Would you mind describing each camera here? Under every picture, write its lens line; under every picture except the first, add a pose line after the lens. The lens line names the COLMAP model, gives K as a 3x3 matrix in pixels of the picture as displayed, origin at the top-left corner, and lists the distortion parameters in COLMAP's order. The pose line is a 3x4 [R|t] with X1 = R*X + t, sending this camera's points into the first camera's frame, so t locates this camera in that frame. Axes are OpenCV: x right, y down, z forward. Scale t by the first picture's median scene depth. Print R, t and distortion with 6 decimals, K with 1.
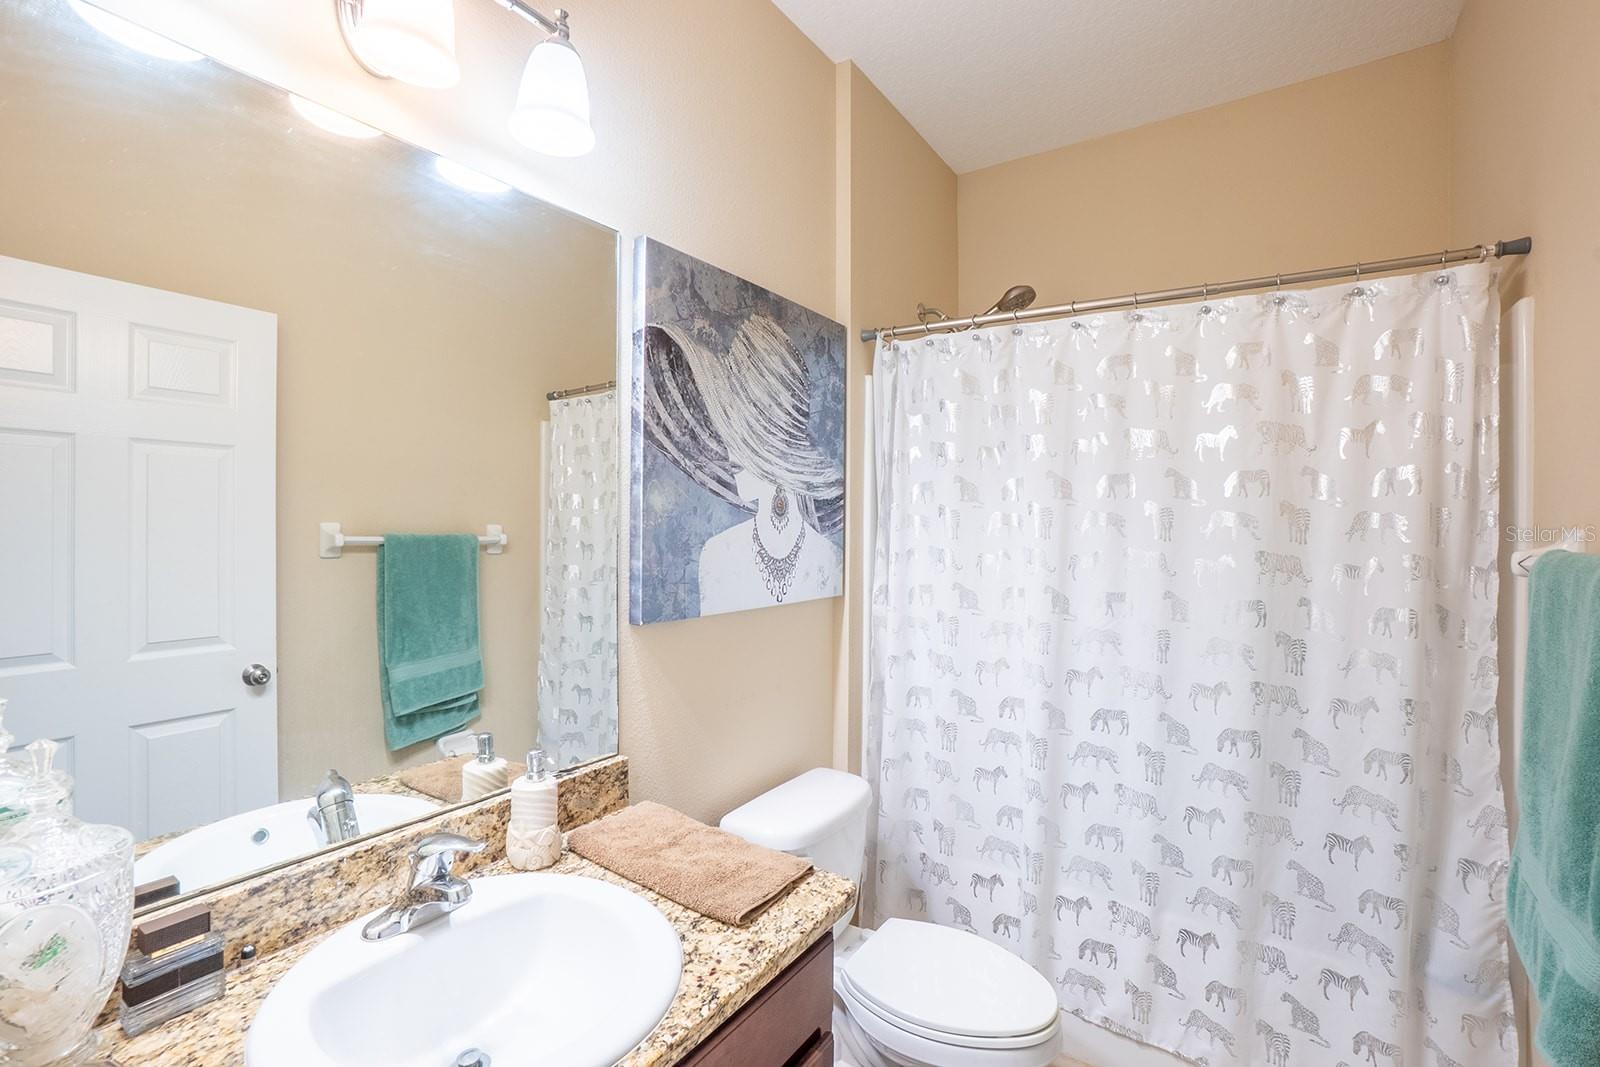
lens RADIAL K [[714.2, 0, 793.8], [0, 714.2, 530.0], [0, 0, 1]] dist [-0.058267, 0.020838]
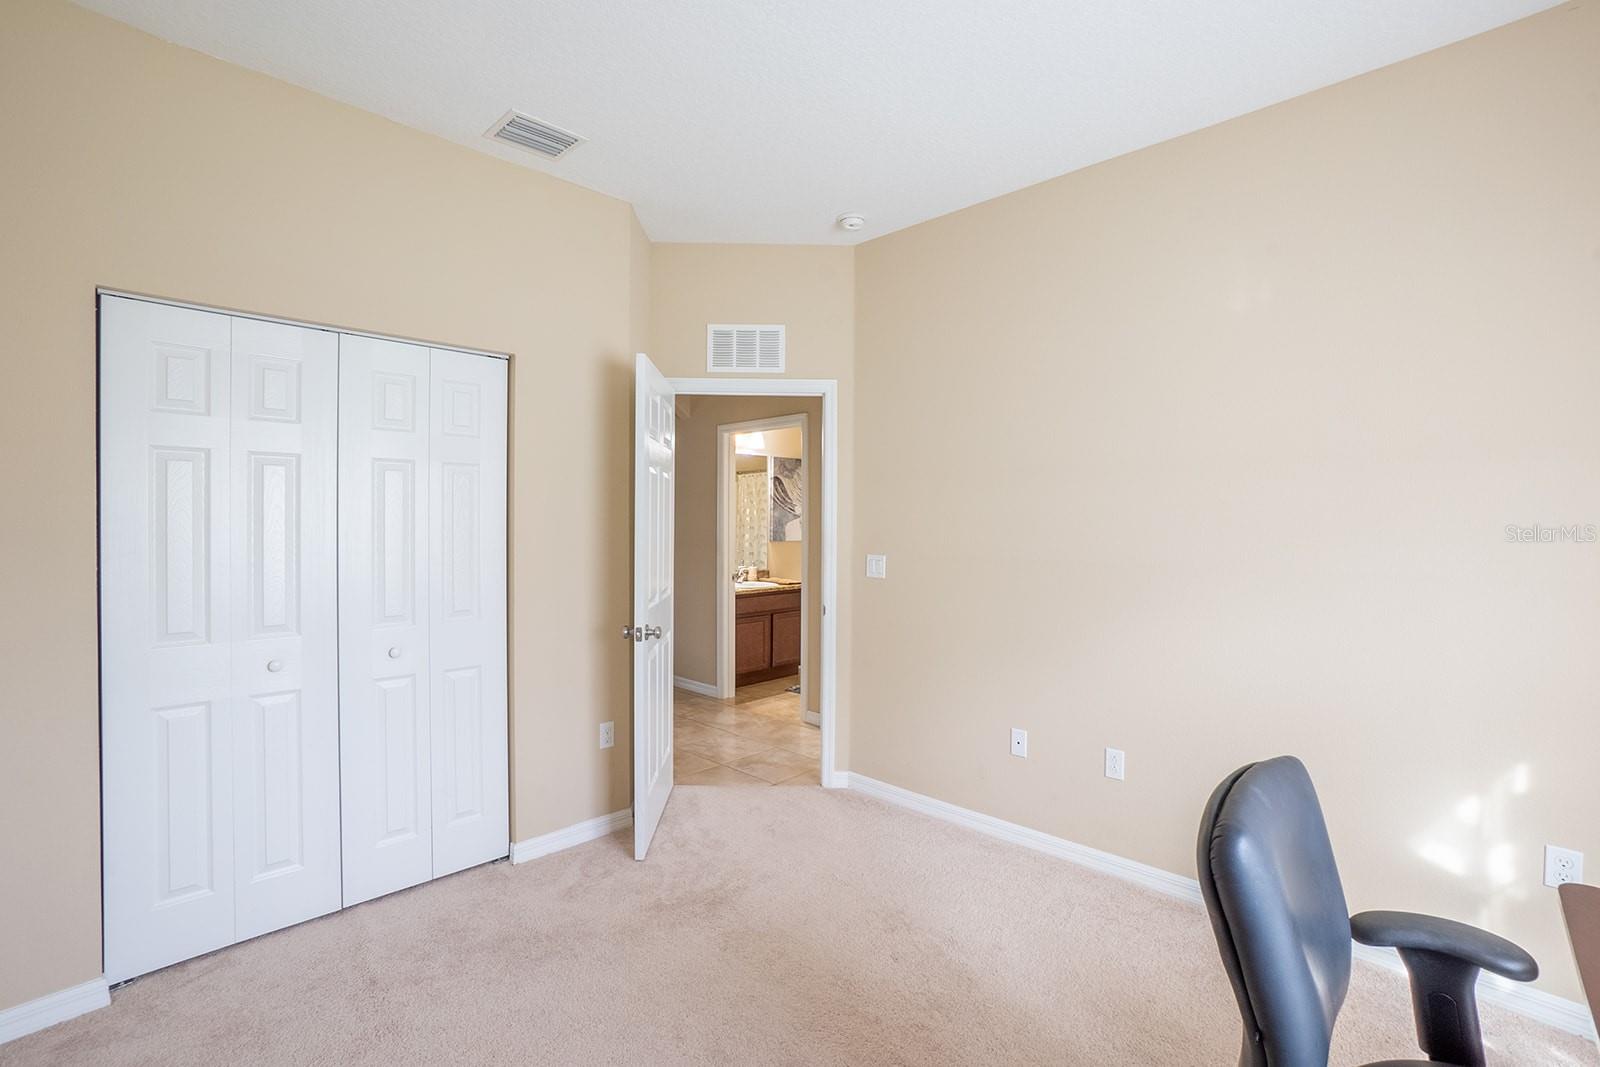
lens RADIAL K [[714.2, 0, 793.8], [0, 714.2, 530.0], [0, 0, 1]] dist [-0.058267, 0.020838]
pose [[0.985699, 0.002738, -0.168494, 0.646782], [-0.002403, 0.999995, 0.002193, 0.047116], [0.168499, -0.001757, 0.985700, -3.260374]]
